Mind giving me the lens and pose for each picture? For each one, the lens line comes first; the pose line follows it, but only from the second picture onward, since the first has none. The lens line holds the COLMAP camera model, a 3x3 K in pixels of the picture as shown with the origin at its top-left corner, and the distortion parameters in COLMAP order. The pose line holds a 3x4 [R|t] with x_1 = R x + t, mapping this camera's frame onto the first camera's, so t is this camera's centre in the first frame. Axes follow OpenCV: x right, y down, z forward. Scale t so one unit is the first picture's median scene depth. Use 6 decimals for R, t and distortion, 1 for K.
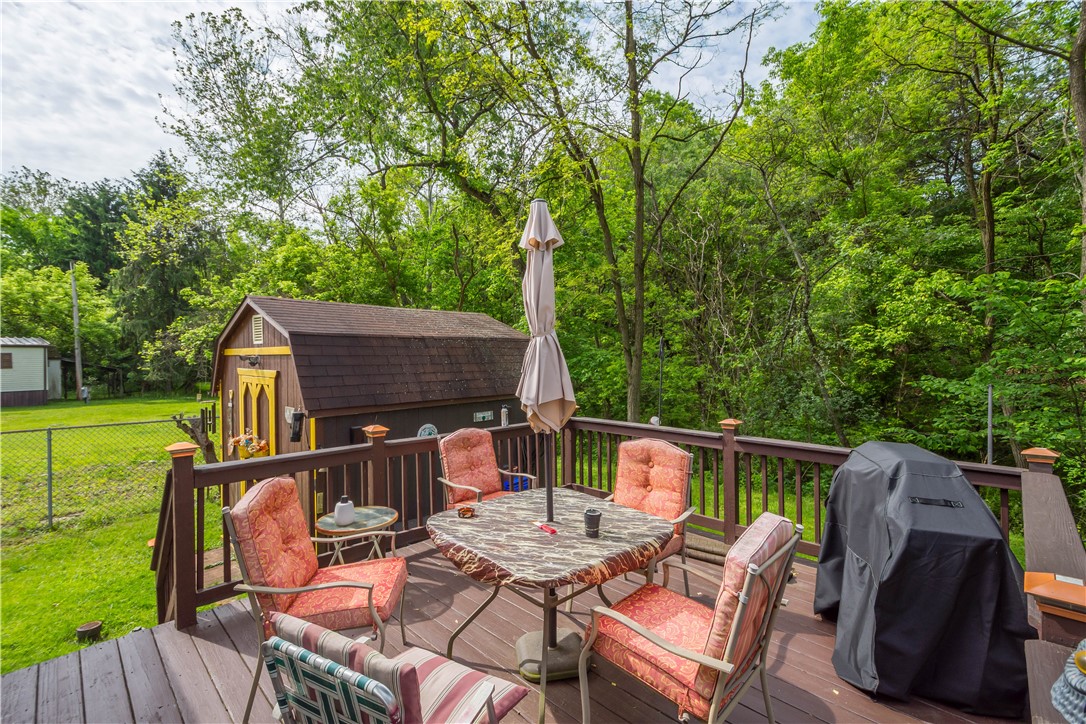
lens RADIAL K [[477.8, 0, 542.6], [0, 477.8, 368.6], [0, 0, 1]] dist [0.005878, -0.000016]
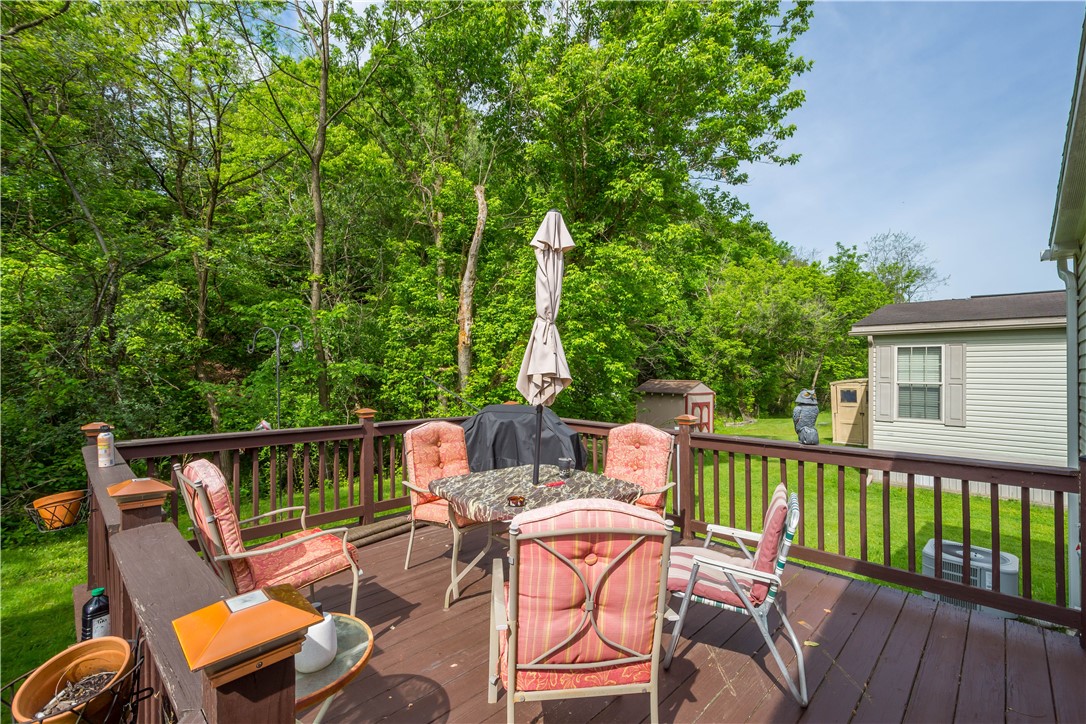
lens RADIAL K [[477.8, 0, 542.6], [0, 477.8, 368.6], [0, 0, 1]] dist [0.005878, -0.000016]
pose [[-0.010917, 0.020248, 0.999735, -0.975964], [0.007527, 0.999768, -0.020166, 0.052996], [-0.999912, 0.007305, -0.011067, 0.840861]]
